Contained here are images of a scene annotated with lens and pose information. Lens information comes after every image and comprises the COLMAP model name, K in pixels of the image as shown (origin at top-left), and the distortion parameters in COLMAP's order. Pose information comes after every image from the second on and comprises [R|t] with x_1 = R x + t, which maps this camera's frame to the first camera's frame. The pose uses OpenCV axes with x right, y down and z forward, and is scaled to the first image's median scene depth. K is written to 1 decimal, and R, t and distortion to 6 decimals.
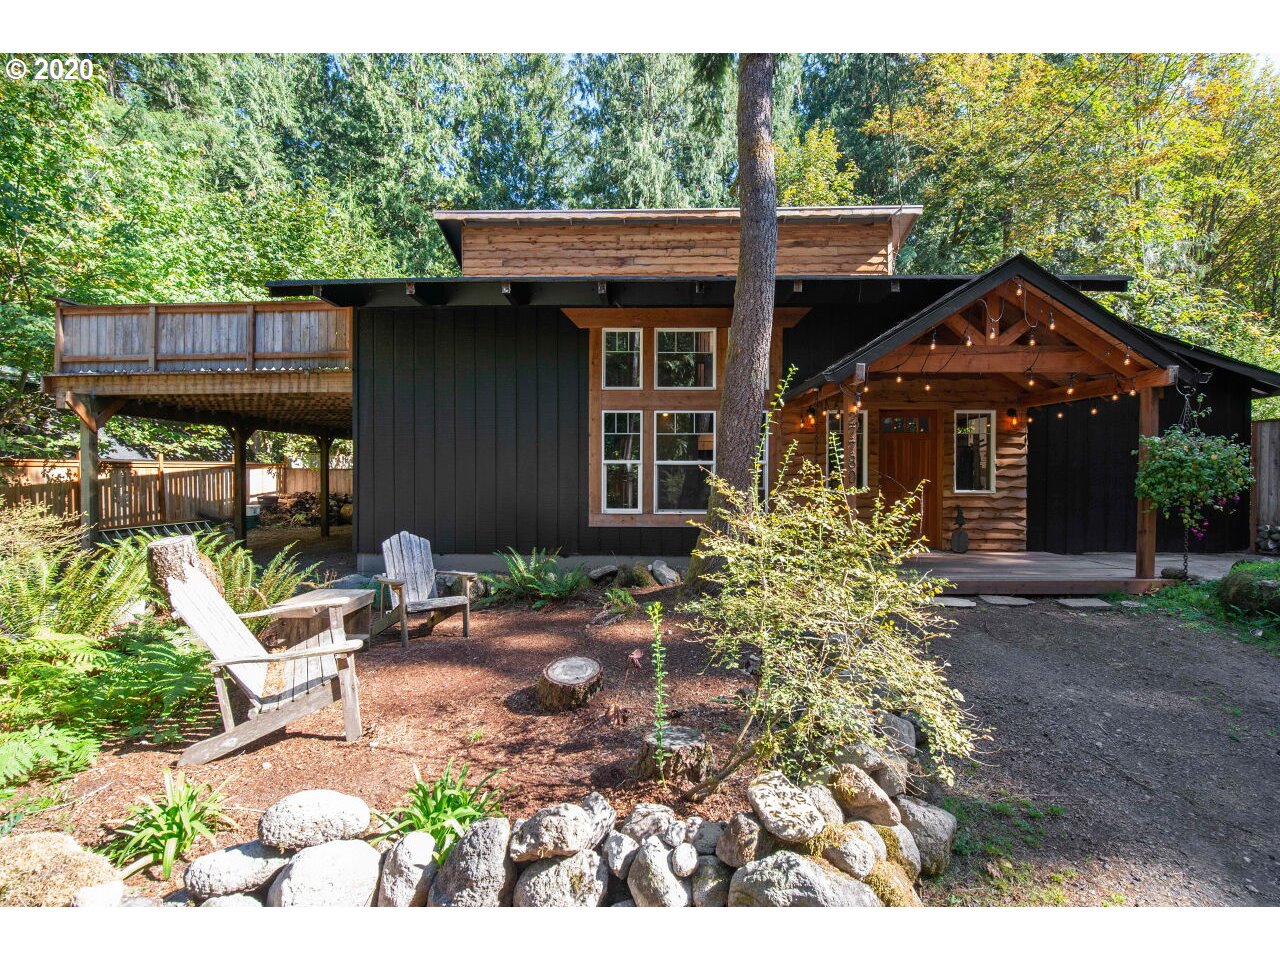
lens RADIAL K [[570.1, 0, 637.7], [0, 570.1, 470.2], [0, 0, 1]] dist [-0.001440, -0.011028]
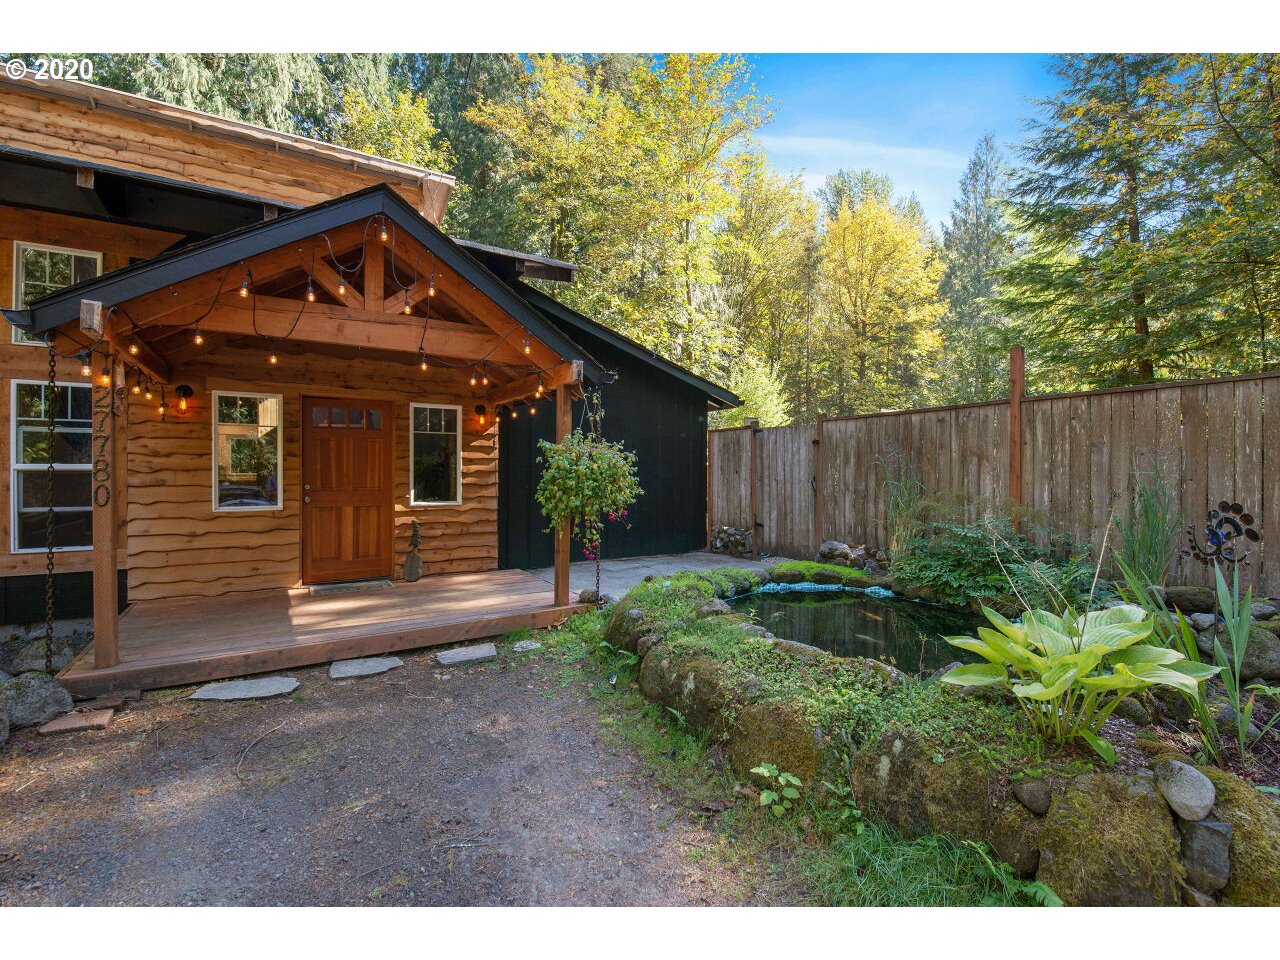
lens RADIAL K [[570.1, 0, 637.7], [0, 570.1, 470.2], [0, 0, 1]] dist [-0.001440, -0.011028]
pose [[0.830055, 0.000429, 0.557681, 0.373261], [-0.001475, 0.999998, 0.001425, -0.012130], [-0.557679, -0.002005, 0.830054, 0.153286]]
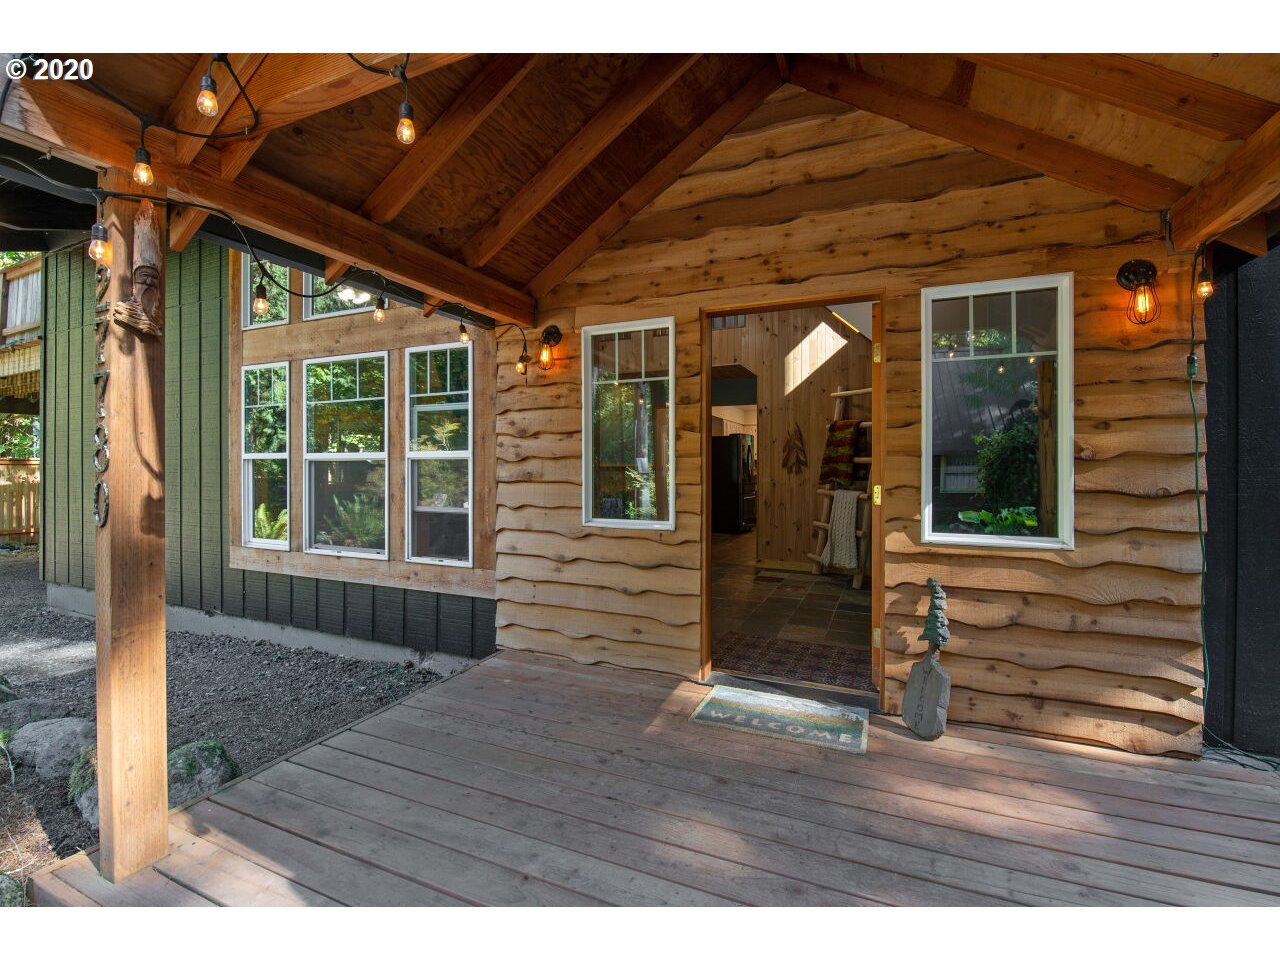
lens RADIAL K [[570.1, 0, 637.7], [0, 570.1, 470.2], [0, 0, 1]] dist [-0.001440, -0.011028]
pose [[0.928480, 0.000822, -0.371381, 0.524555], [-0.004119, 0.999959, -0.008084, 0.002205], [0.371359, 0.009036, 0.928445, 0.633171]]
